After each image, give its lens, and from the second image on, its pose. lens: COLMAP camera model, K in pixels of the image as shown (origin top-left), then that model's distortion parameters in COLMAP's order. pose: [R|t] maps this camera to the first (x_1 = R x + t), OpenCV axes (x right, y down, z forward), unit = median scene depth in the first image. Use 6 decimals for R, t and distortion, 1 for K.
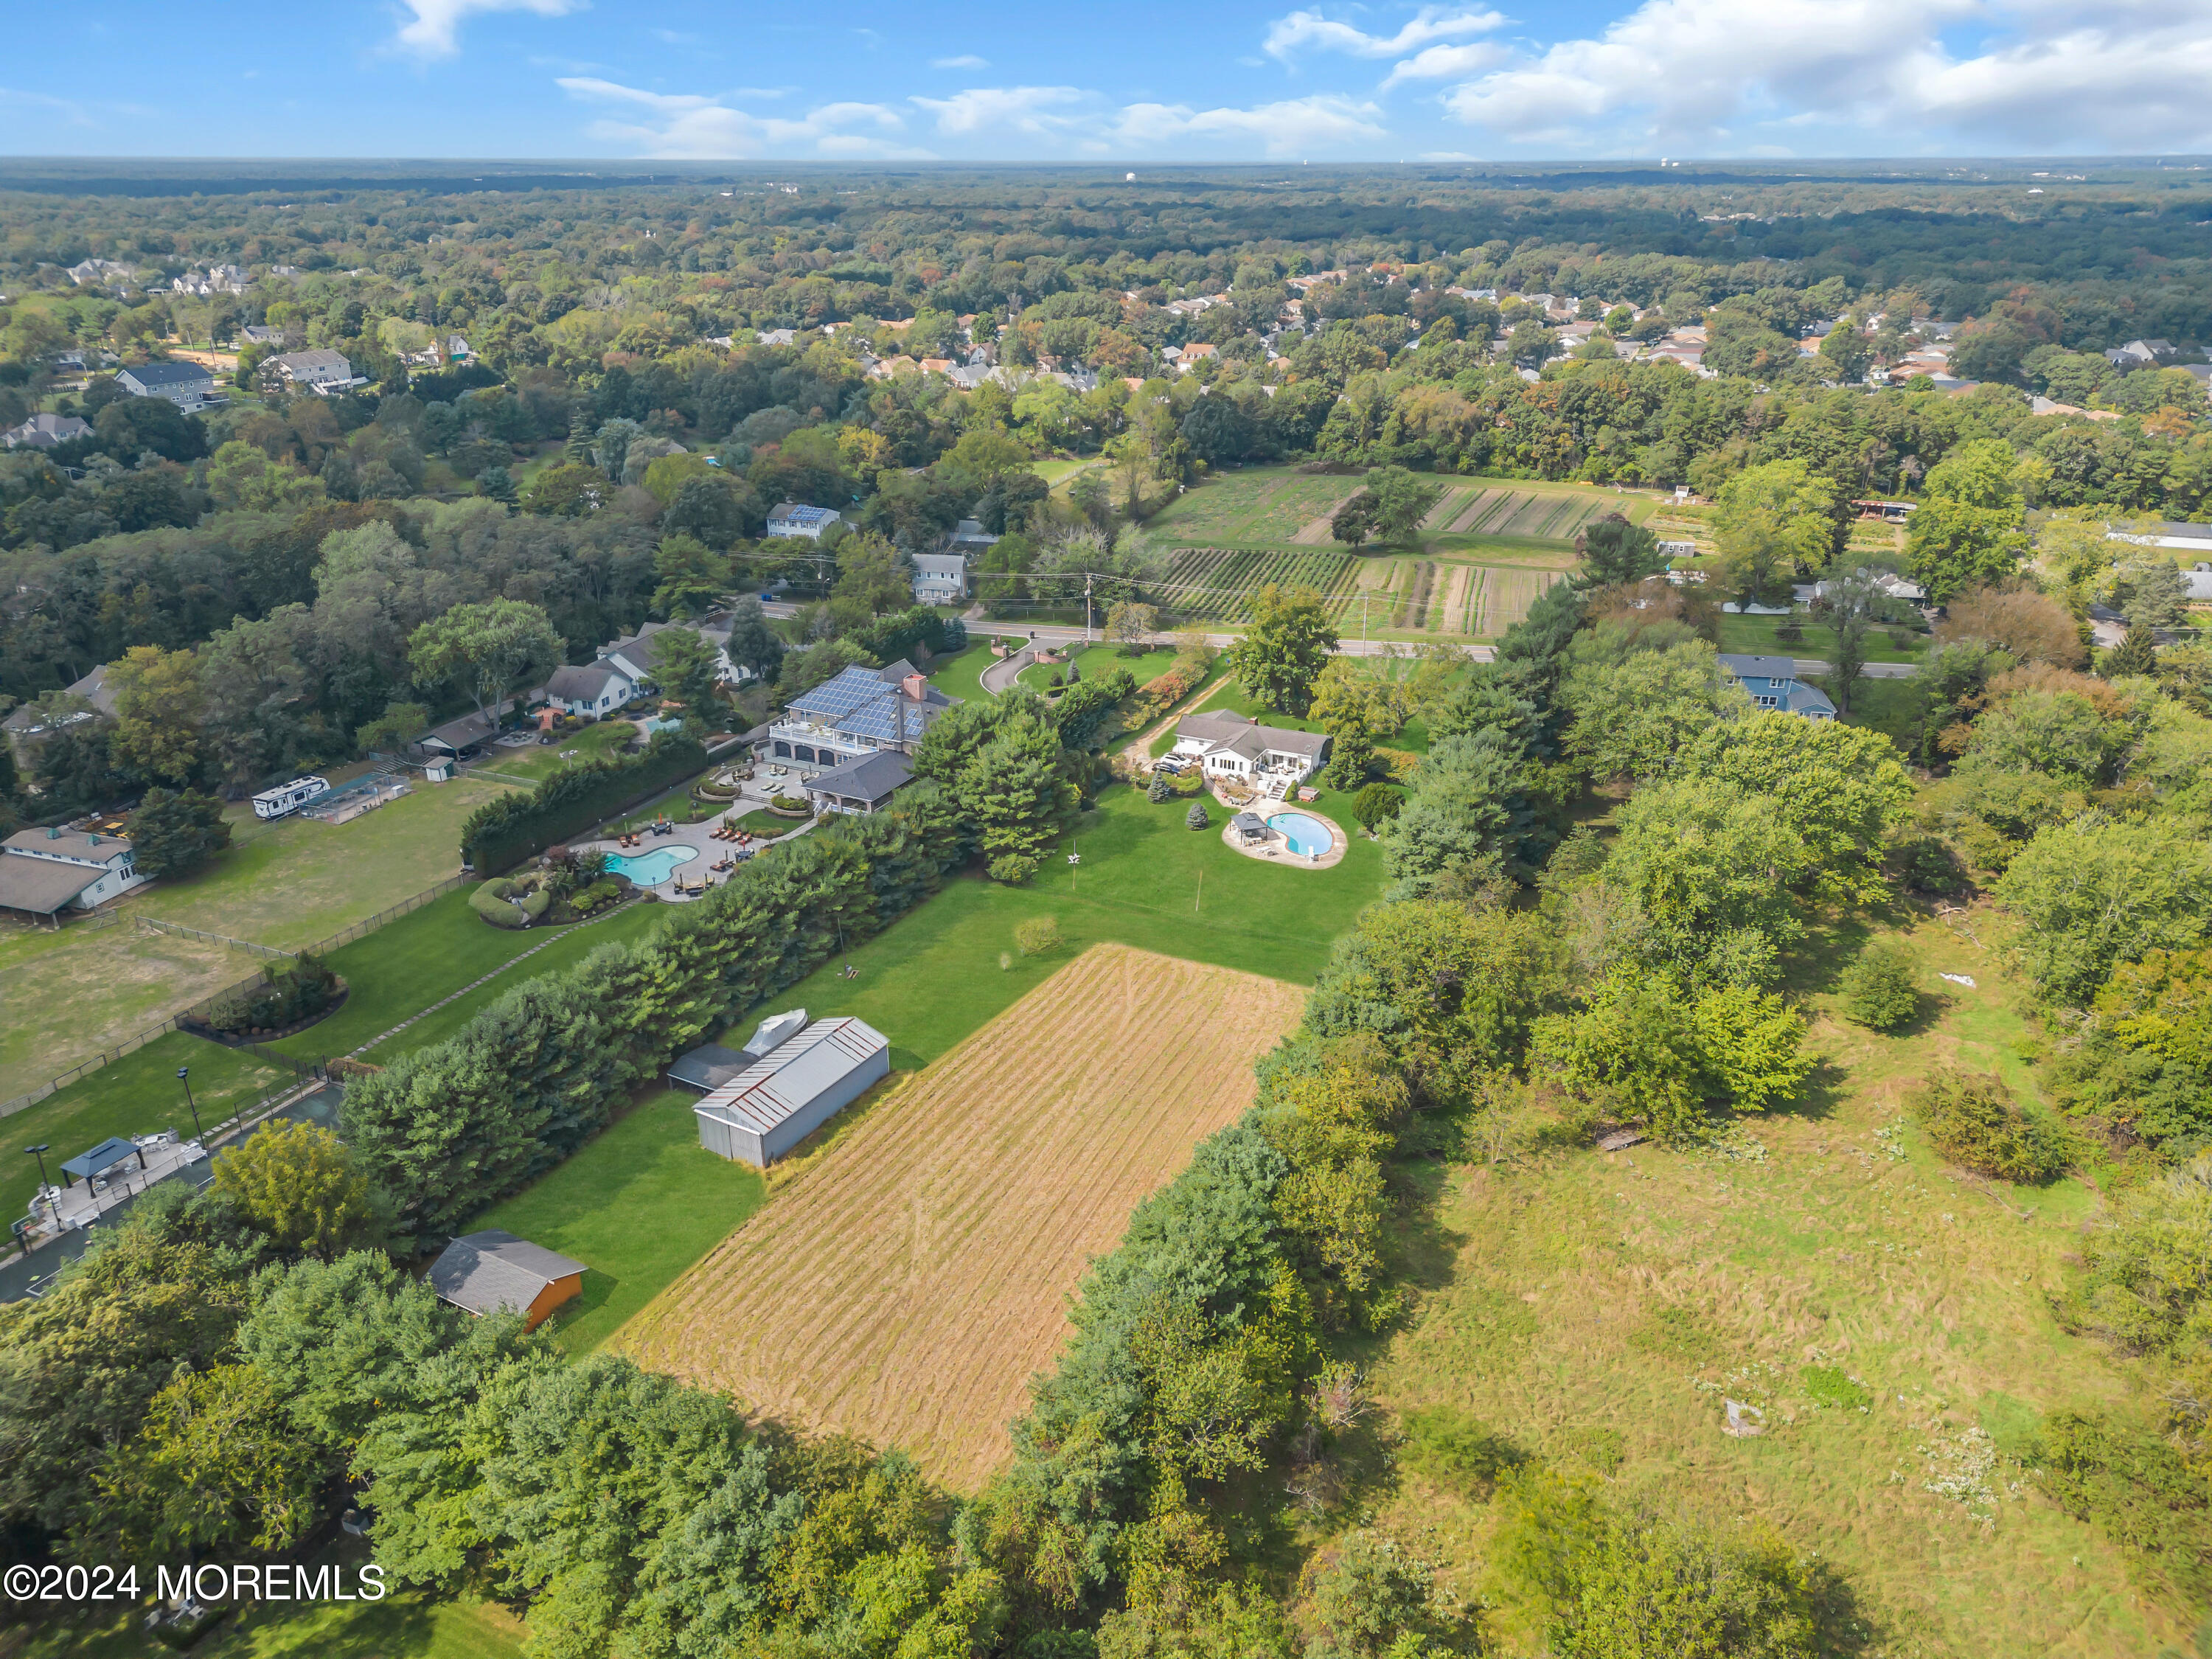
lens RADIAL K [[1541.6, 0, 1106.6], [0, 1541.6, 821.6], [0, 0, 1]] dist [0.086768, -0.129184]
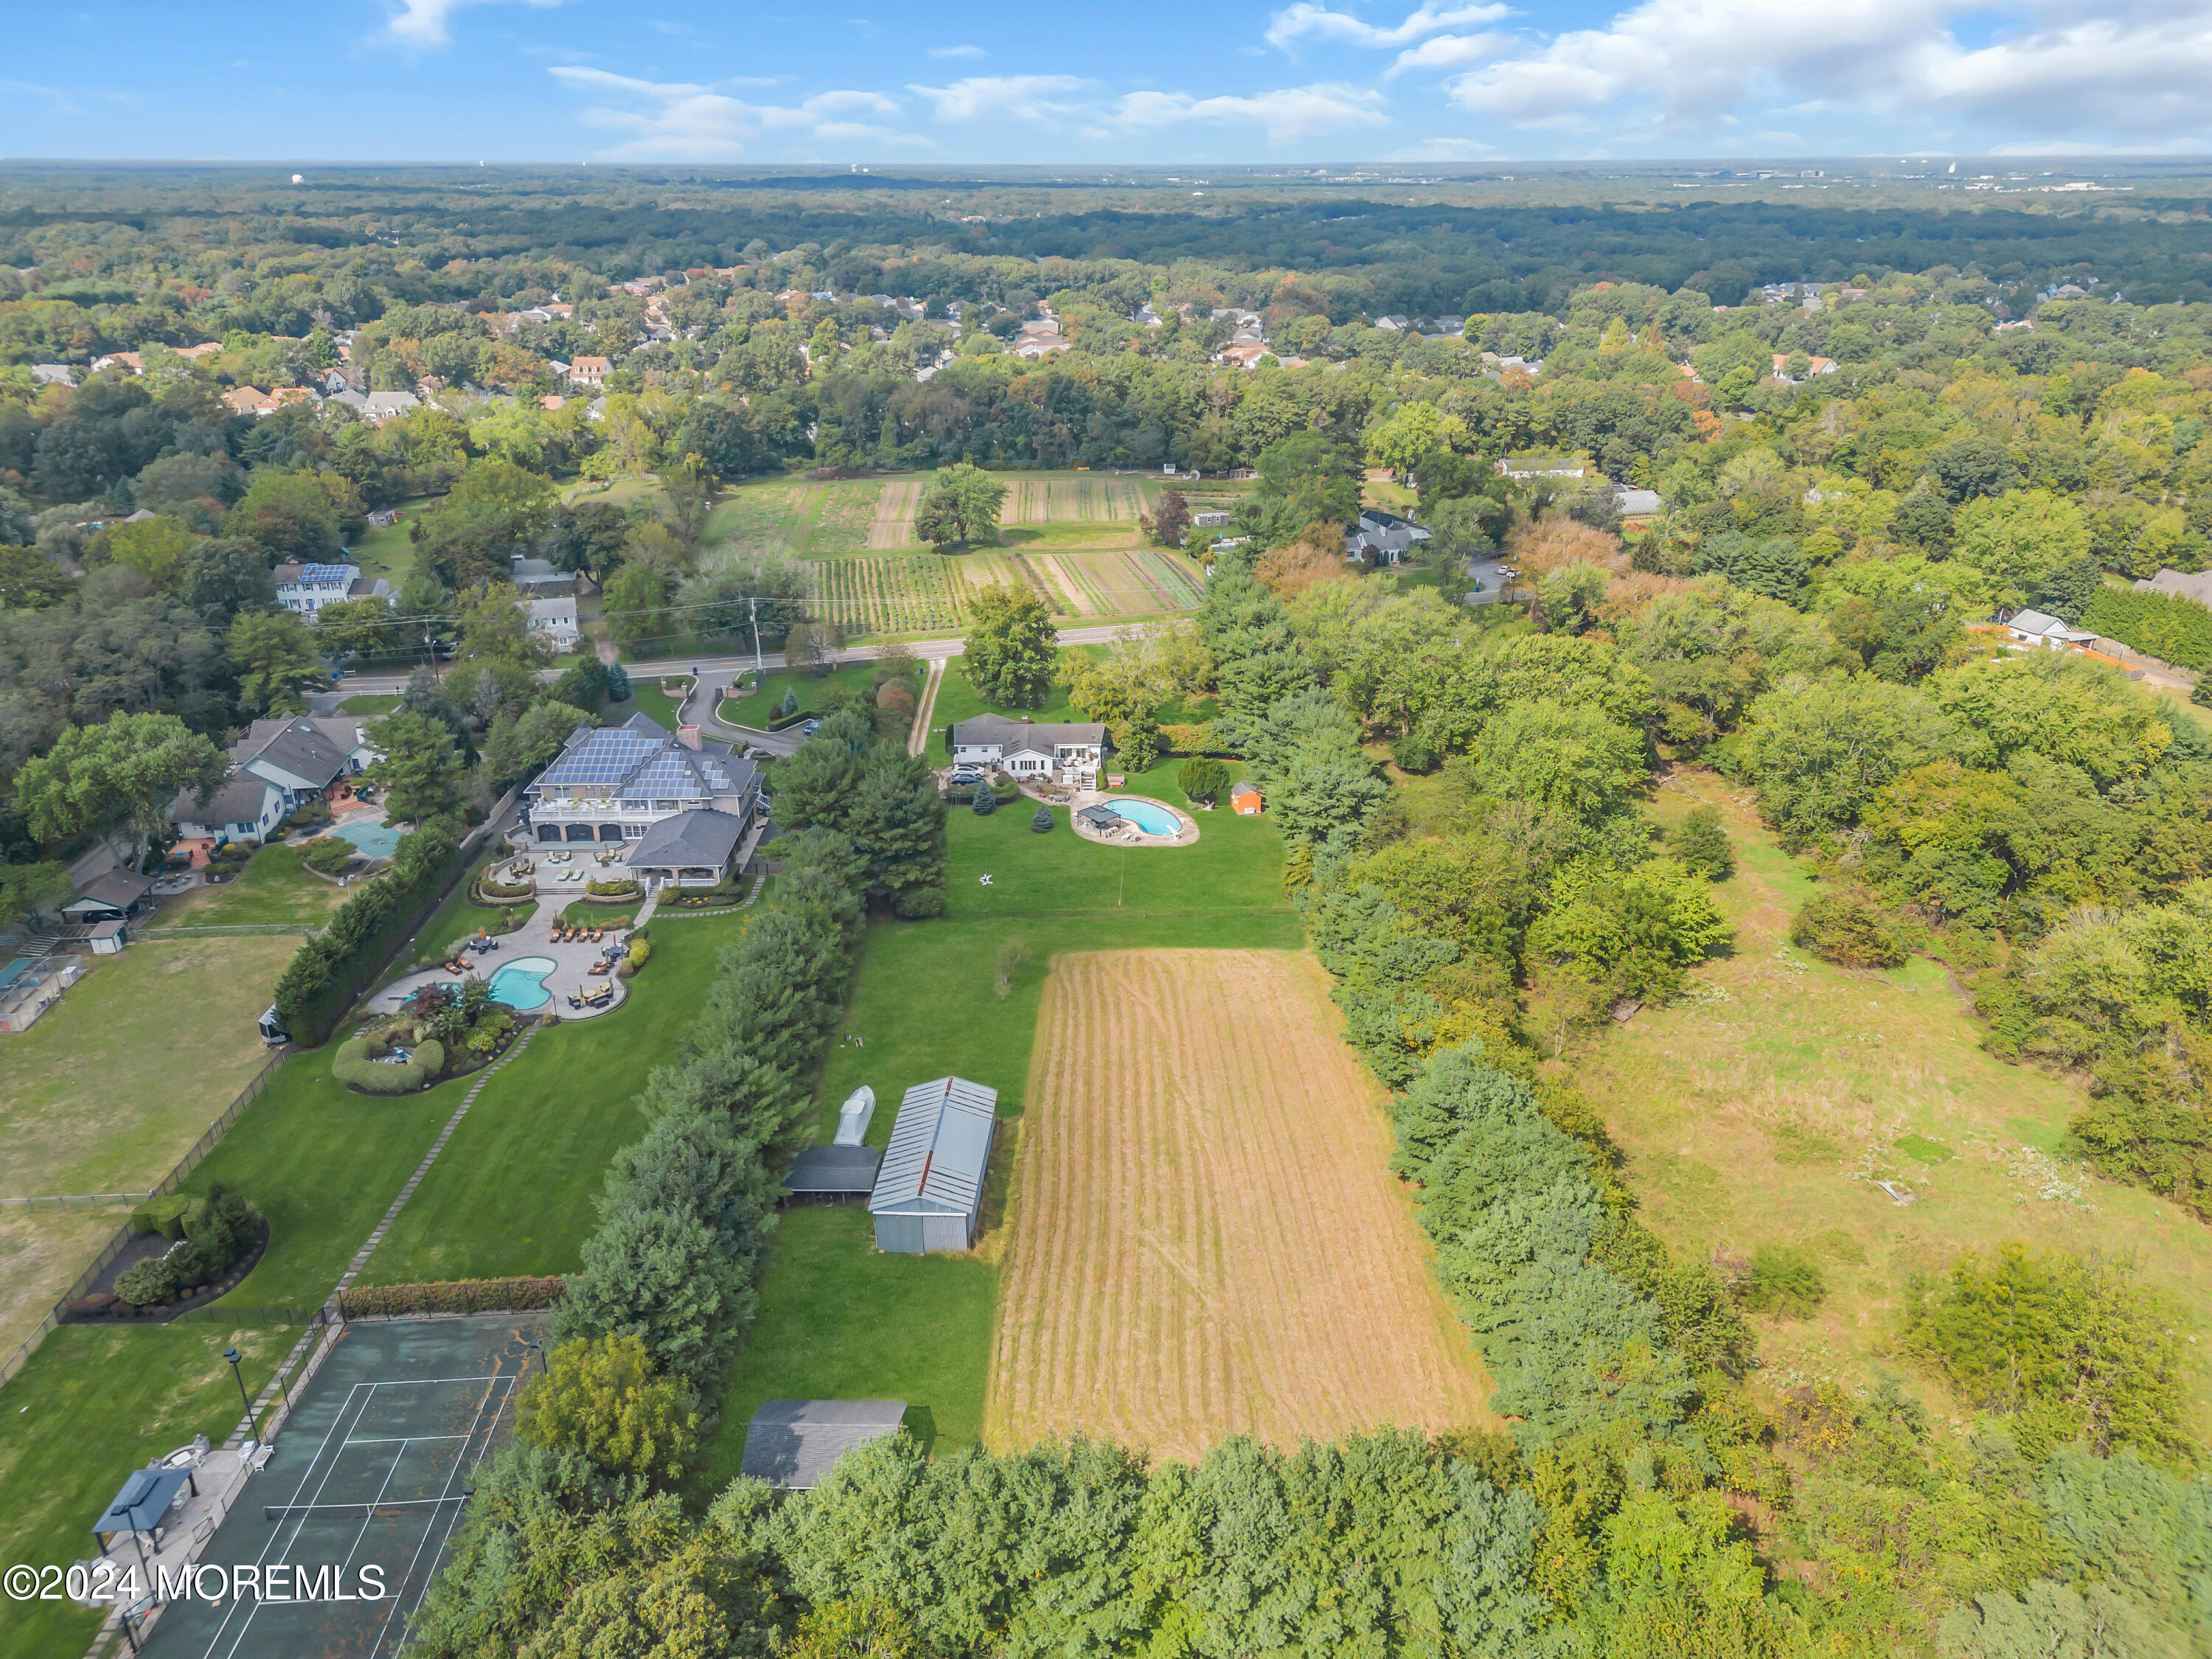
lens RADIAL K [[1541.1, 0, 1106.5], [0, 1541.1, 822.1], [0, 0, 1]] dist [0.073007, -0.075658]
pose [[0.888280, -0.180390, 0.422396, -0.308775], [0.181194, 0.982689, 0.038628, -0.030556], [-0.422051, 0.042223, 0.905588, 0.074858]]
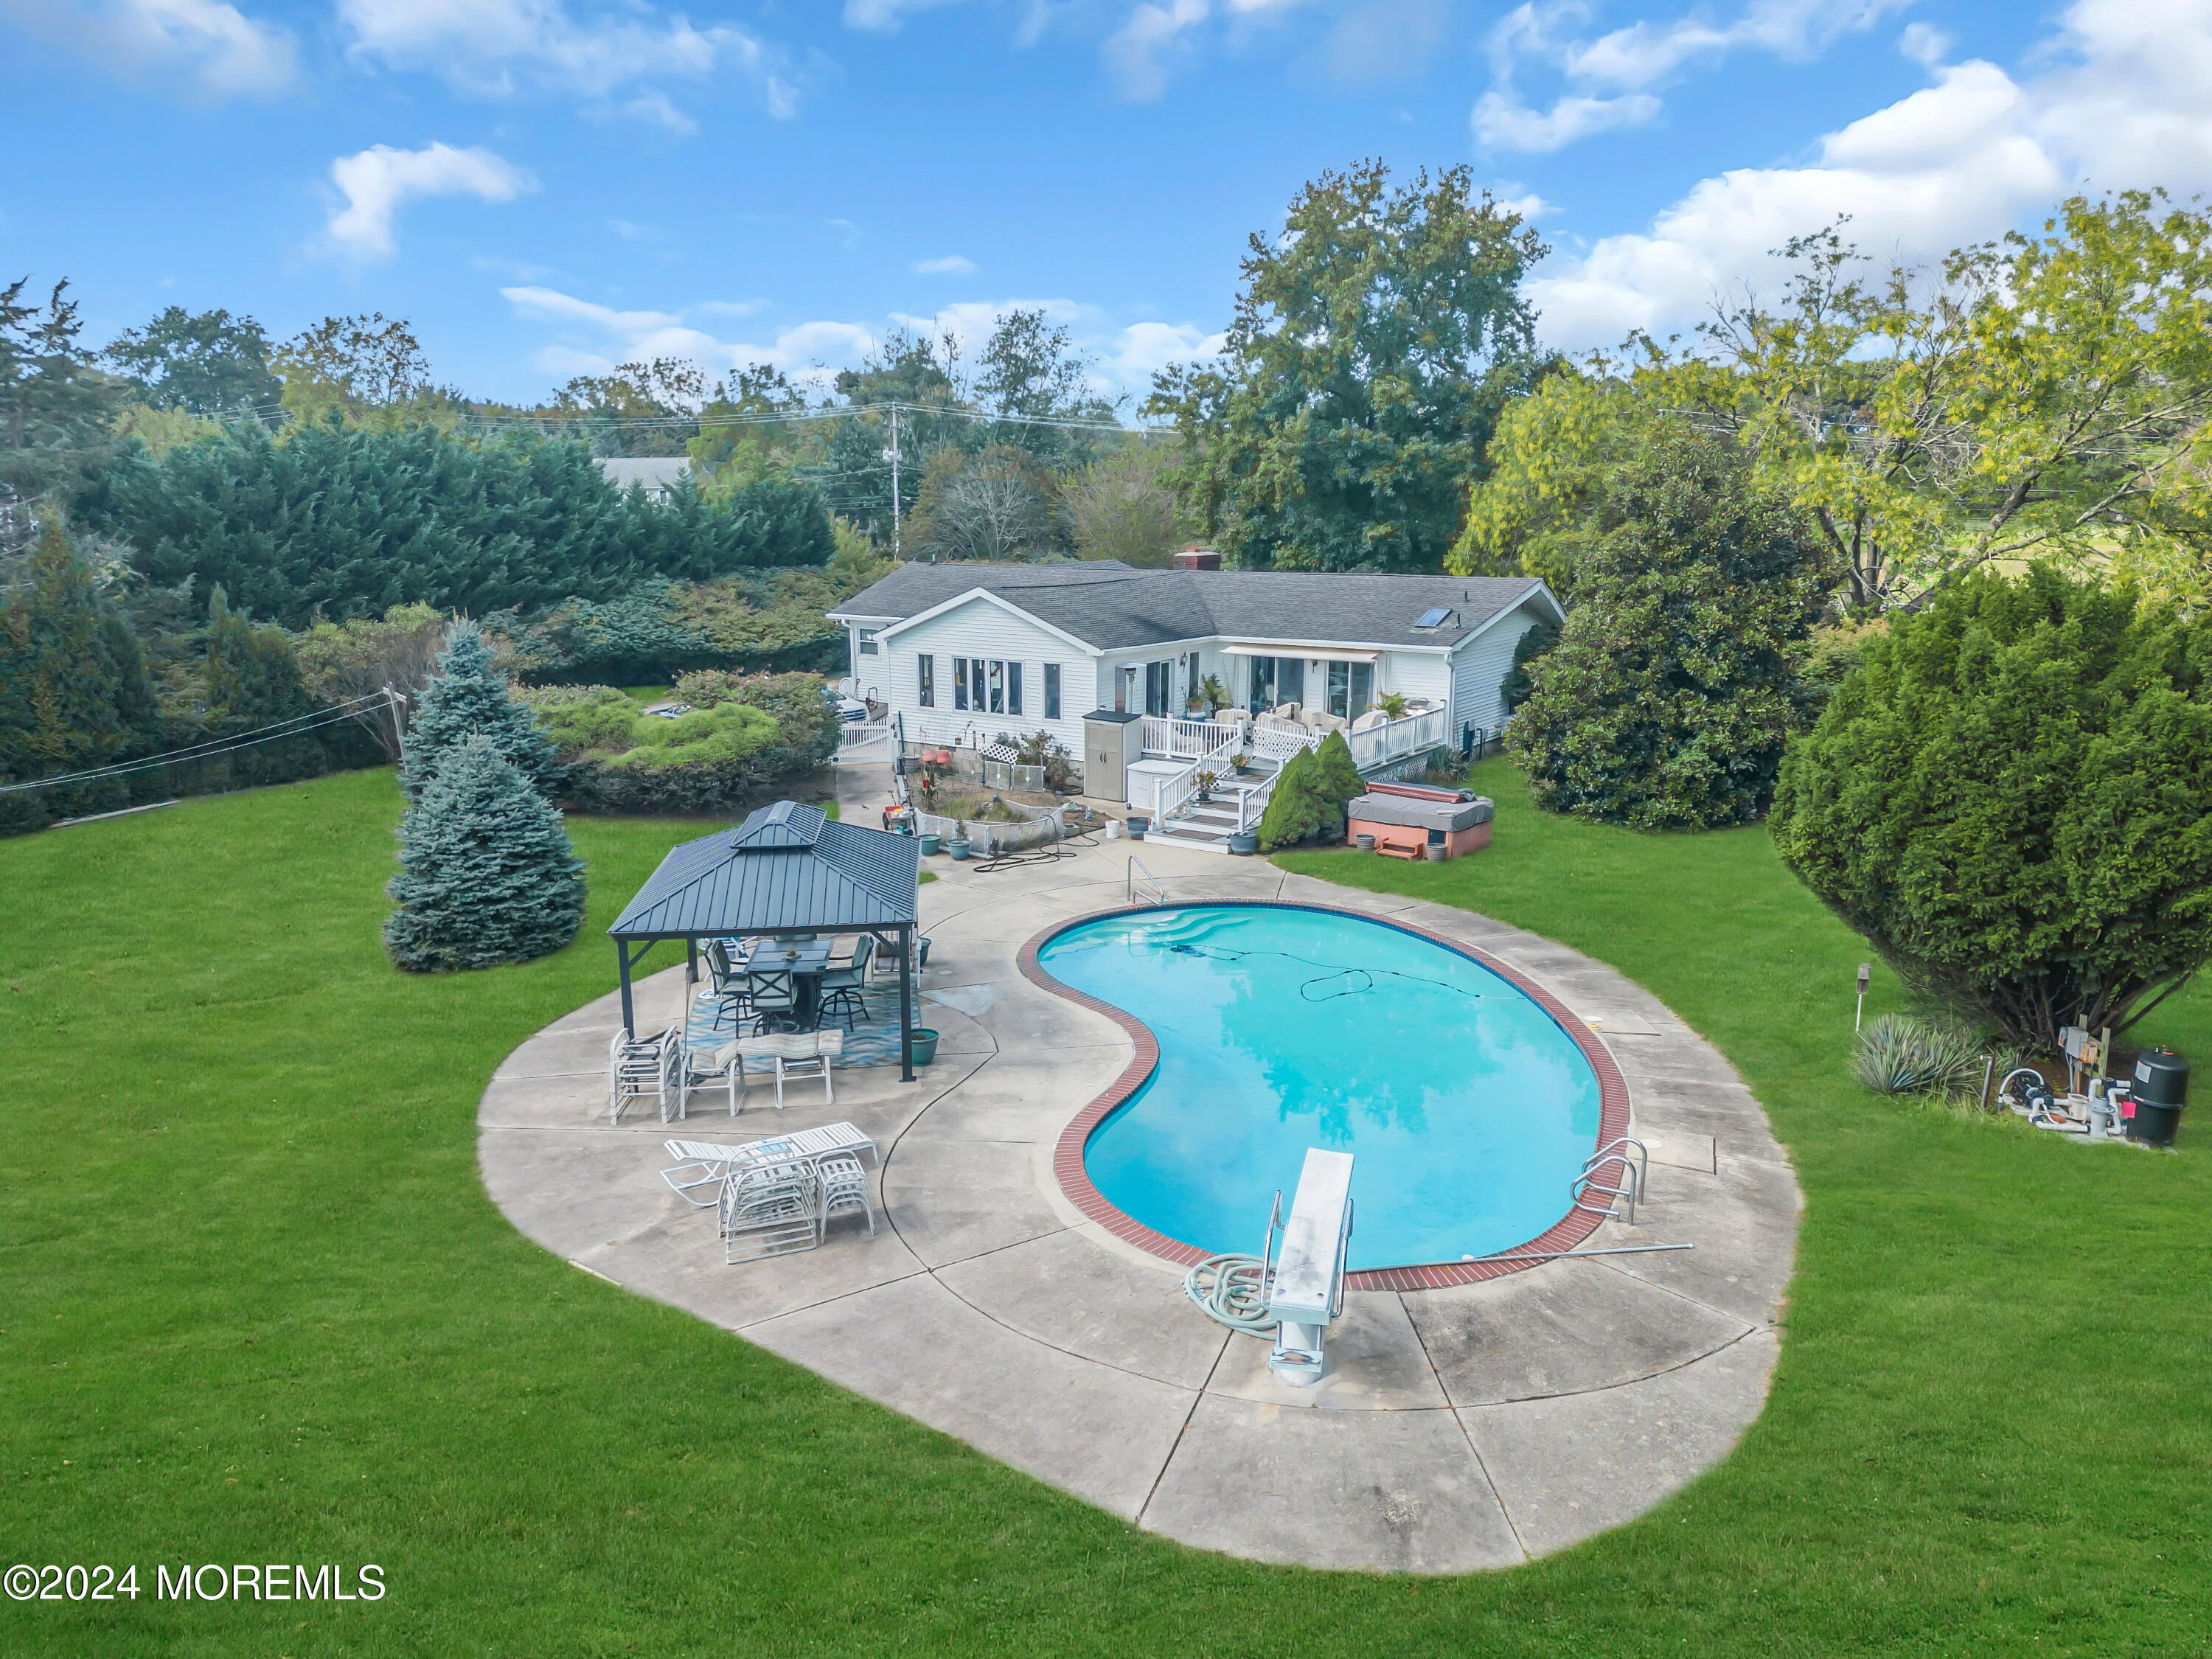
lens RADIAL K [[1541.1, 0, 1106.5], [0, 1541.1, 822.1], [0, 0, 1]] dist [0.073007, -0.075658]
pose [[0.990635, 0.028663, -0.133495, 0.118804], [-0.054511, 0.979443, -0.194216, 0.013989], [0.125184, 0.199674, 0.971833, 0.834208]]
